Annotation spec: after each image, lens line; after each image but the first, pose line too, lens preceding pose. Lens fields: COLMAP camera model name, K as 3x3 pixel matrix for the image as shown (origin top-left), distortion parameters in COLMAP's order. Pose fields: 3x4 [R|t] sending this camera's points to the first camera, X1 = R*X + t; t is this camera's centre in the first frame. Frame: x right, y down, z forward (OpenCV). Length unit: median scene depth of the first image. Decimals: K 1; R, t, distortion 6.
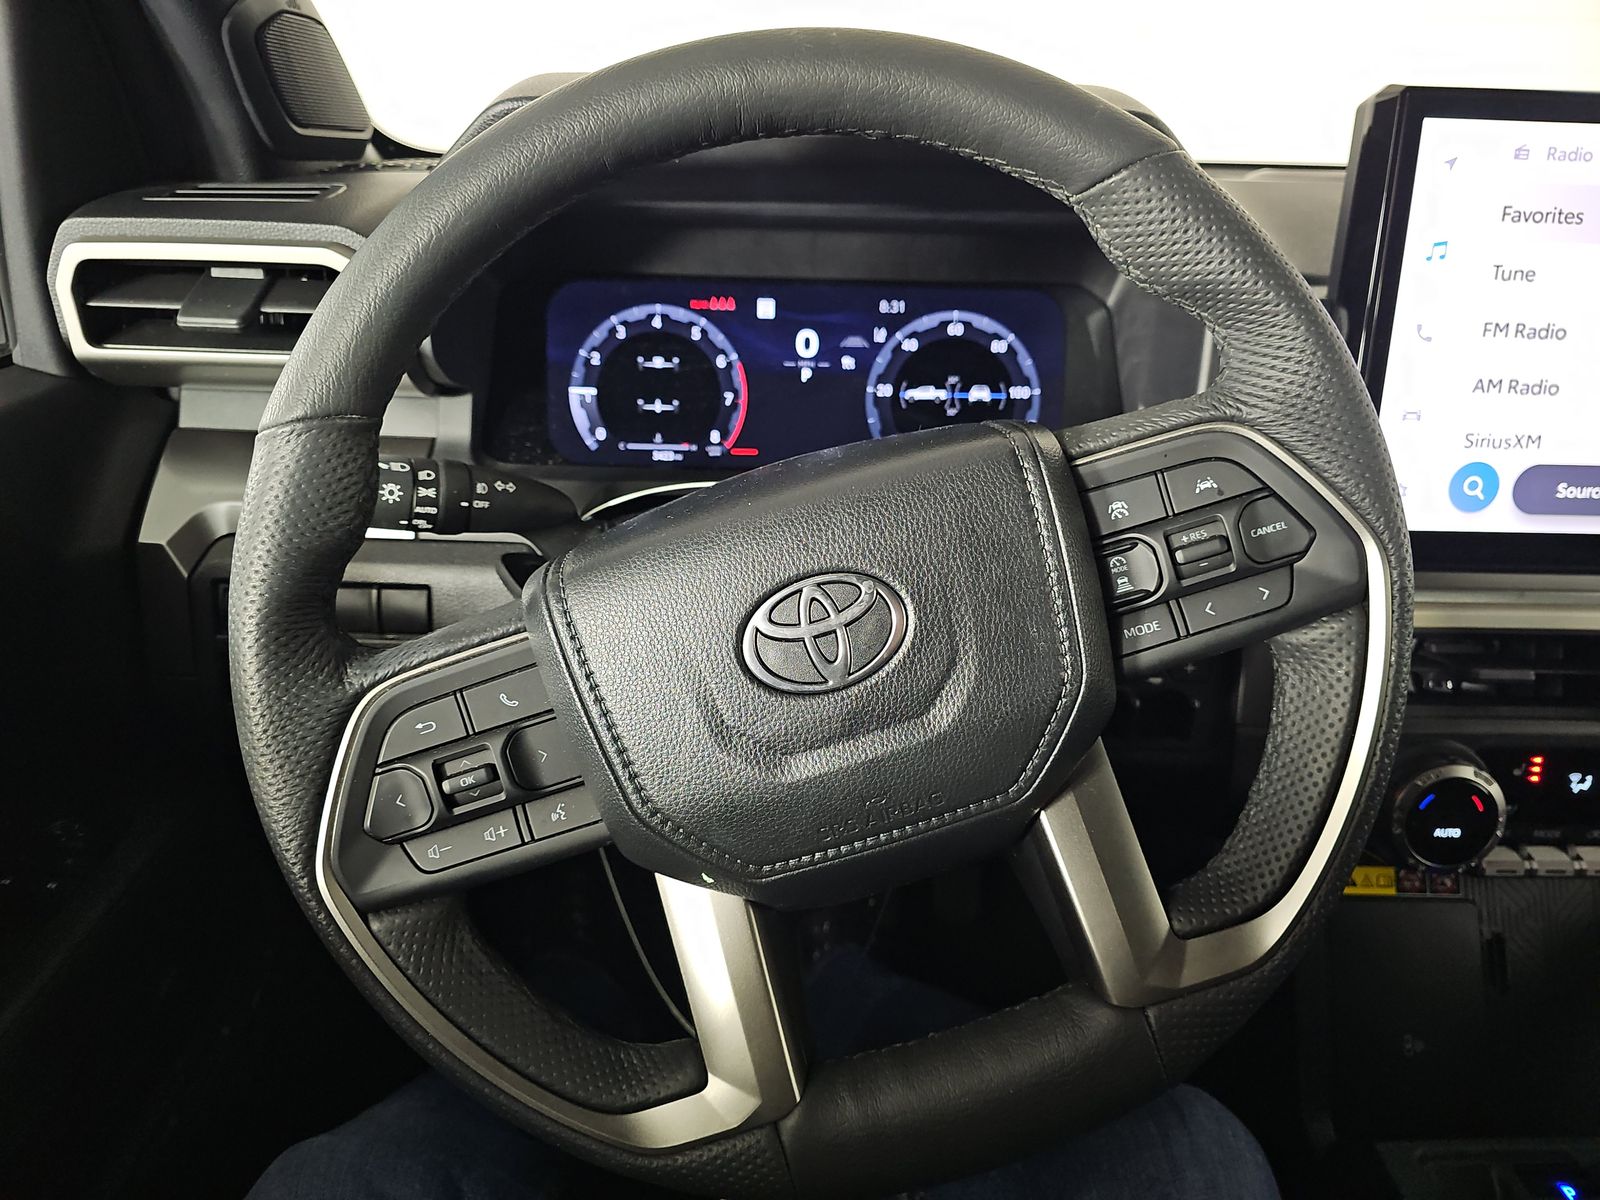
lens RADIAL K [[1068.3, 0, 800.0], [0, 1068.3, 600.0], [0, 0, 1]] dist [0.049569, -0.068390]
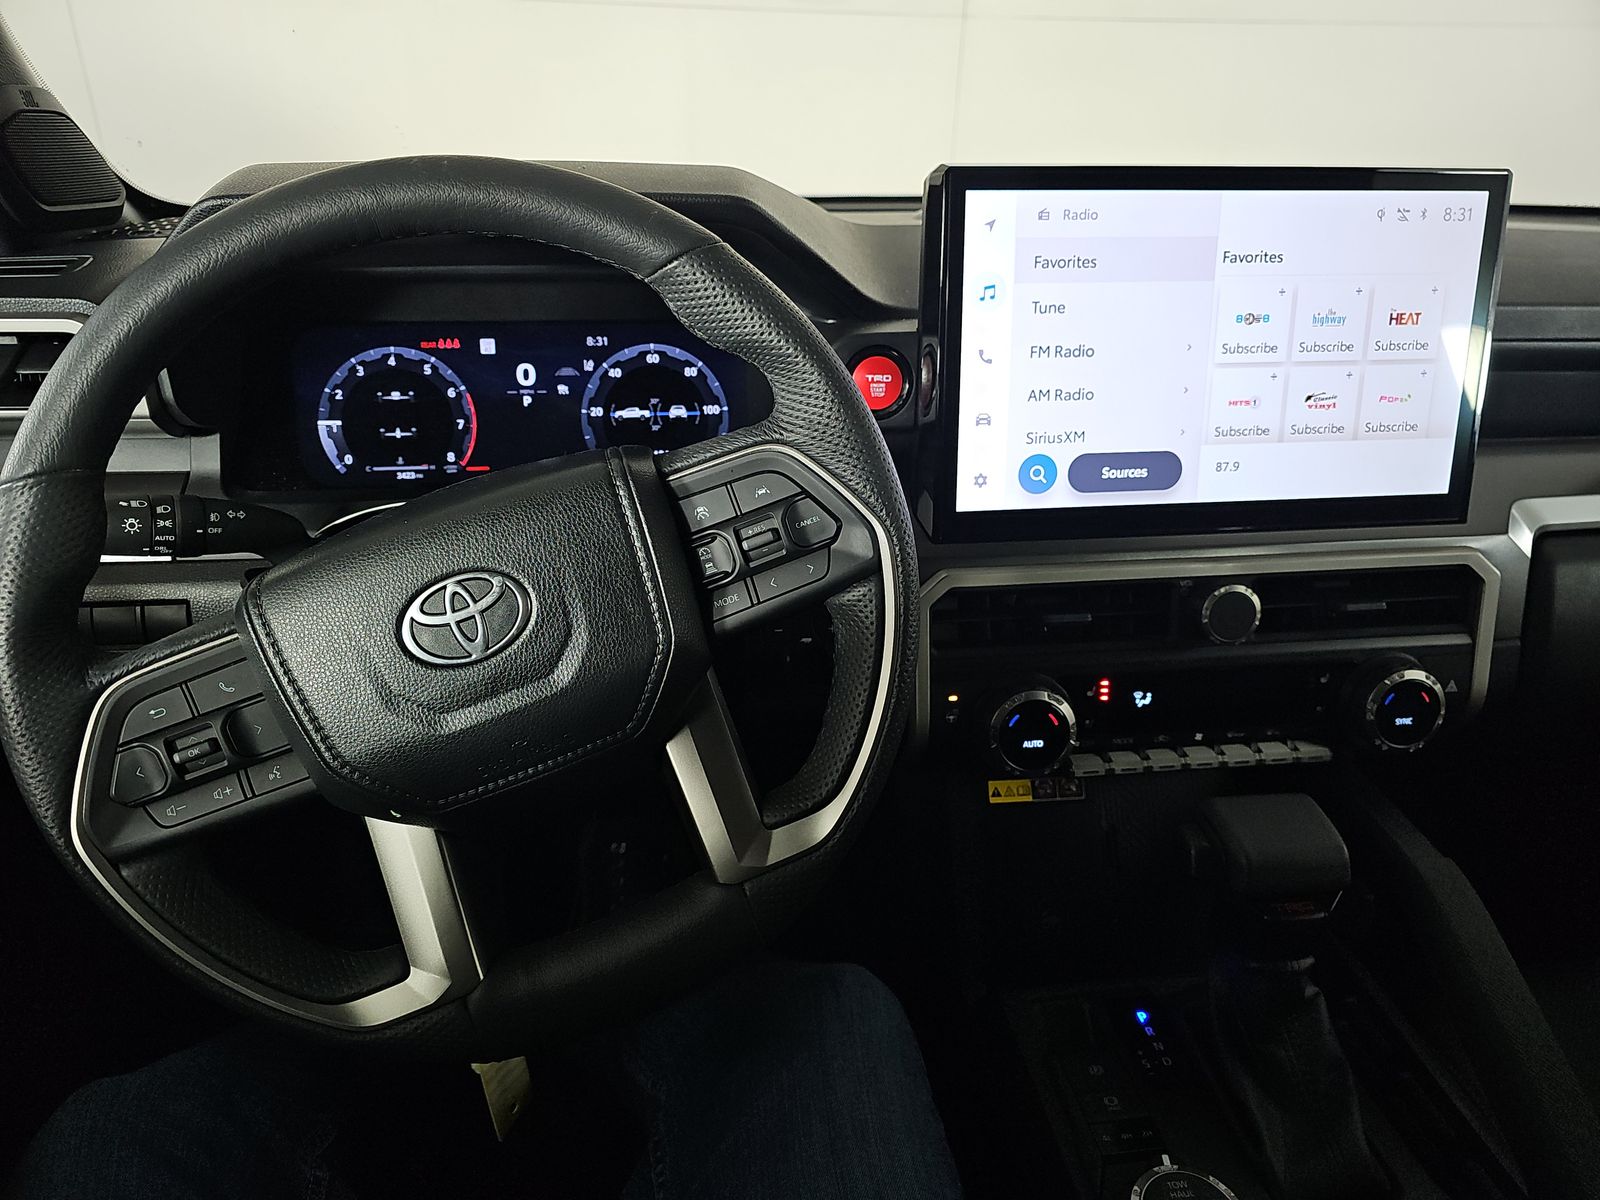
lens RADIAL K [[1079.4, 0, 799.7], [0, 1079.4, 594.1], [0, 0, 1]] dist [0.055584, -0.051854]
pose [[0.993737, -0.059953, 0.094297, 0.283488], [0.059244, 0.998190, 0.010296, 0.010491], [-0.094743, -0.004645, 0.995491, -0.342627]]
